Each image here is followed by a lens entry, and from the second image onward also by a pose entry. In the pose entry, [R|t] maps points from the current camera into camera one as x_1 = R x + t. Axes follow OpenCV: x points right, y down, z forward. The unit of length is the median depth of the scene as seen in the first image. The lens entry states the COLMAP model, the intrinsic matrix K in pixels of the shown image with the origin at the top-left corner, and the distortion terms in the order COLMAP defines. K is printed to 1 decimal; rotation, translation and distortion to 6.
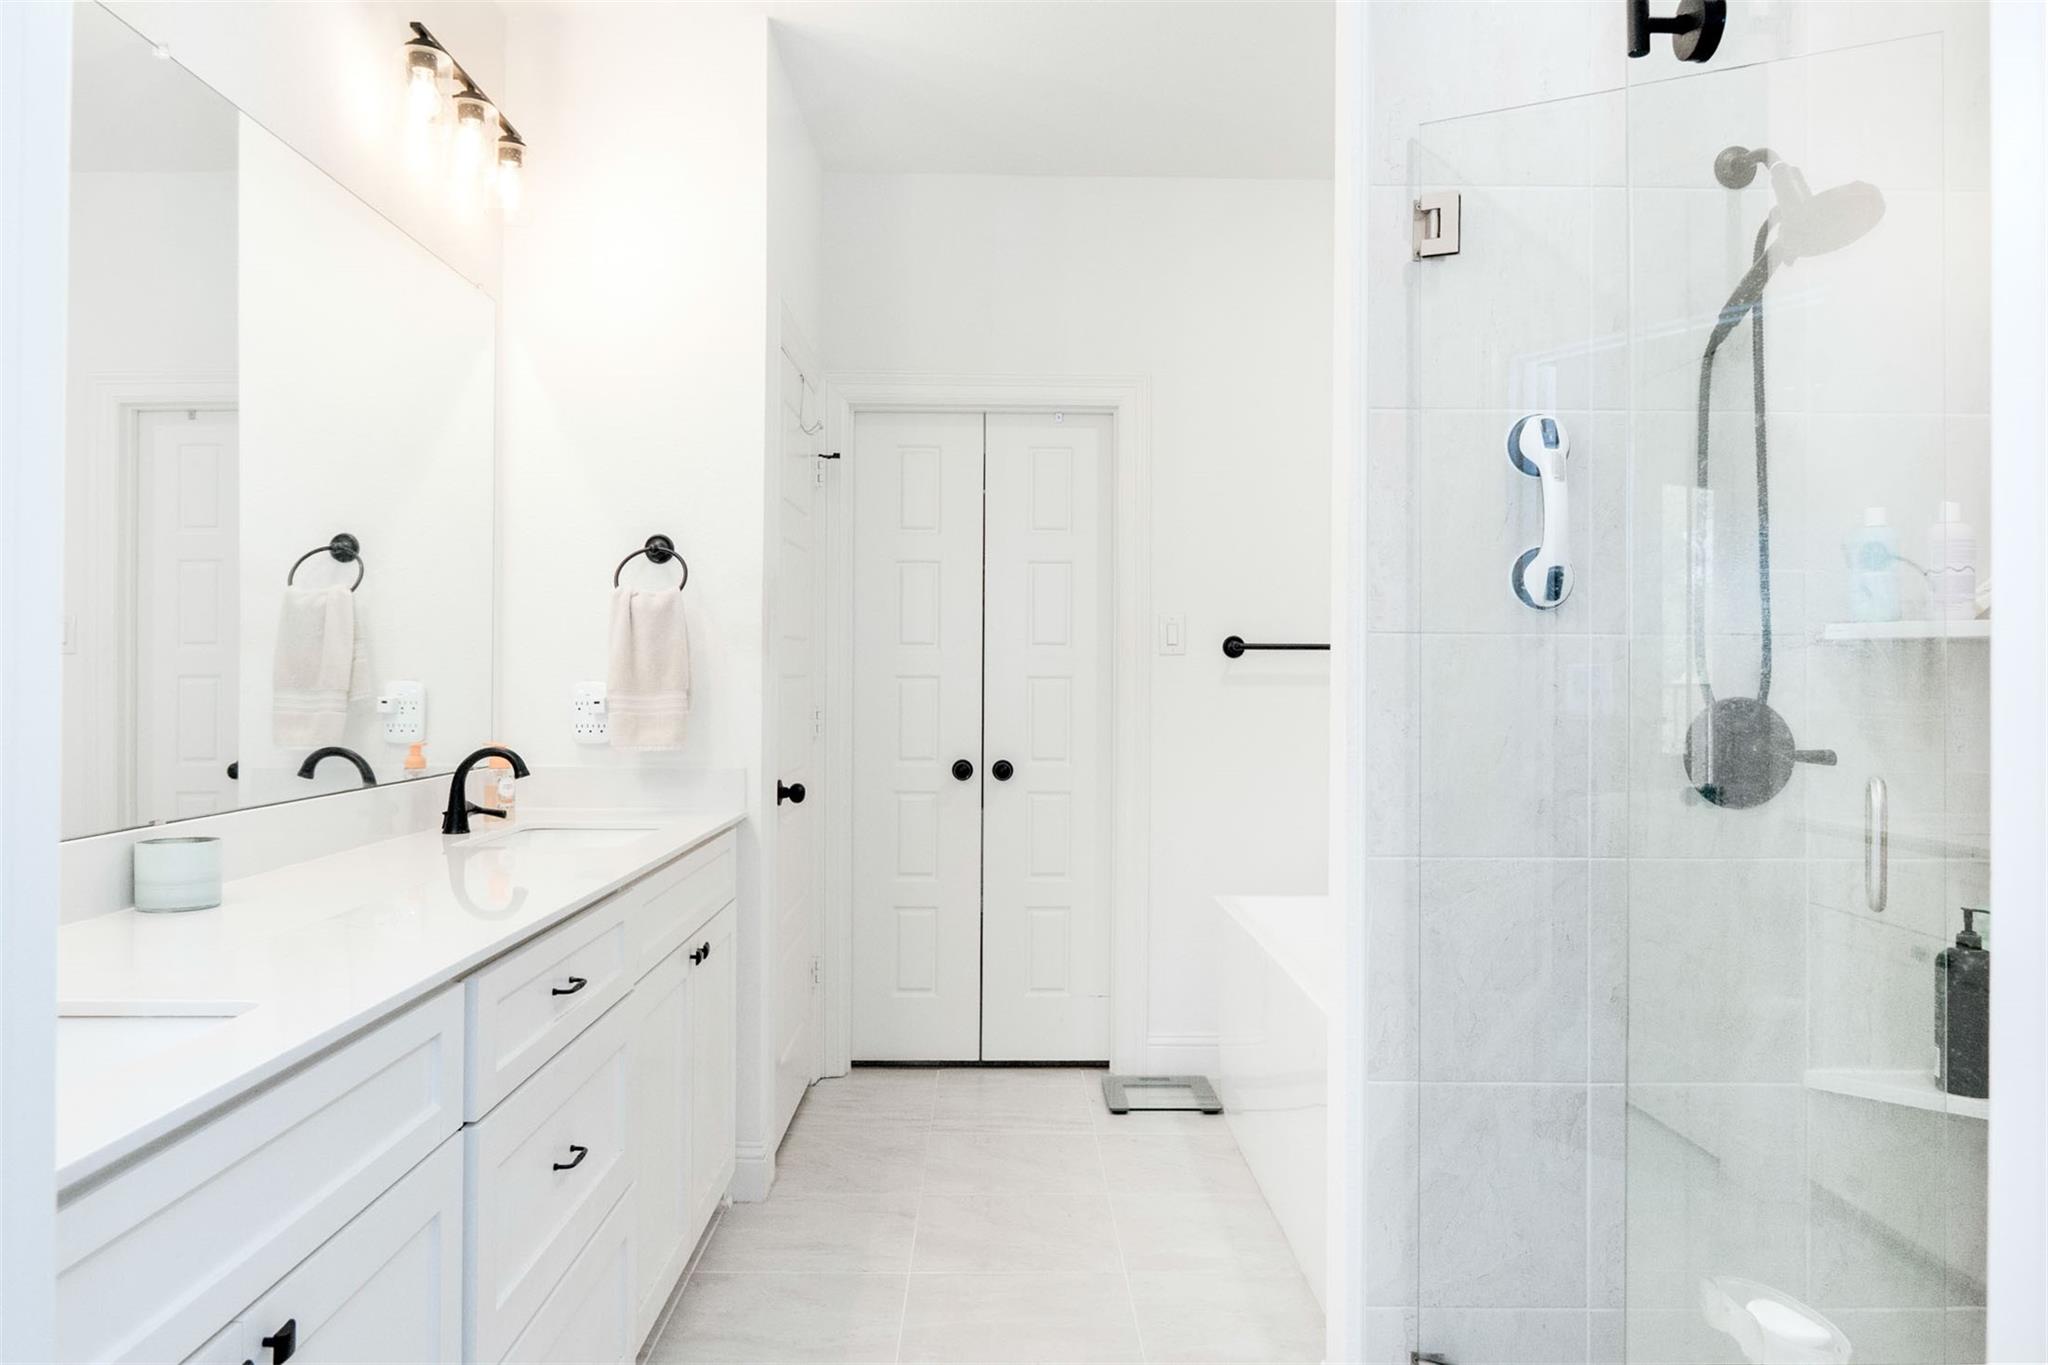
lens RADIAL K [[1416.4, 0, 1020.4], [0, 1416.4, 719.0], [0, 0, 1]] dist [-0.002002, -0.001142]
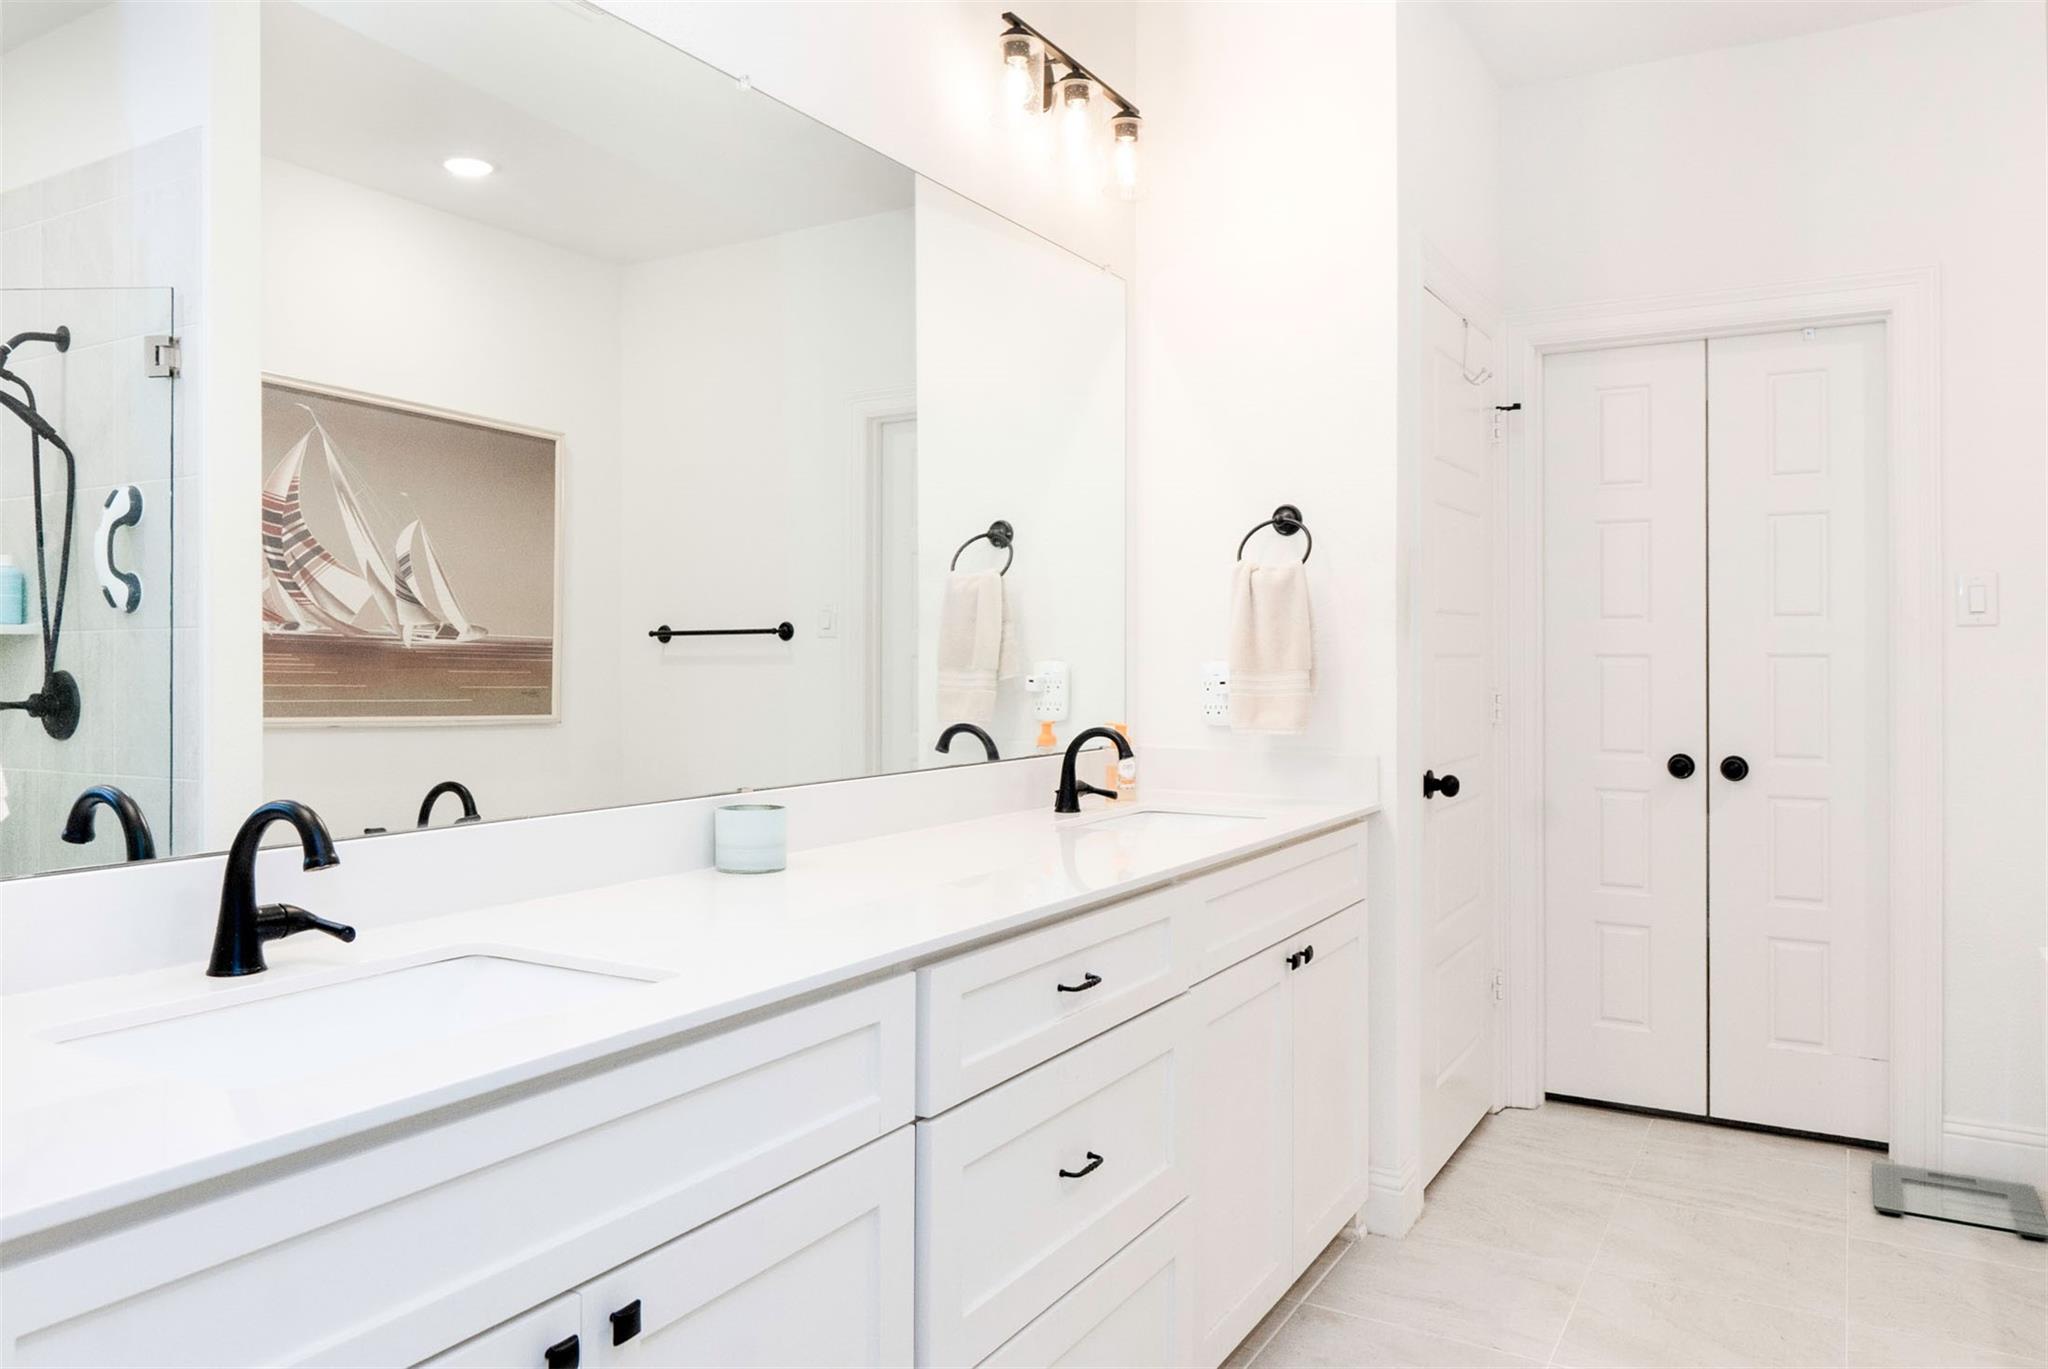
lens RADIAL K [[1436.5, 0, 1005.1], [0, 1436.5, 677.9], [0, 0, 1]] dist [0.002352, -0.000017]
pose [[0.857573, 0.005248, -0.514335, 0.077246], [-0.013126, 0.999846, -0.011683, -0.001716], [0.514194, 0.016771, 0.857510, 0.088747]]
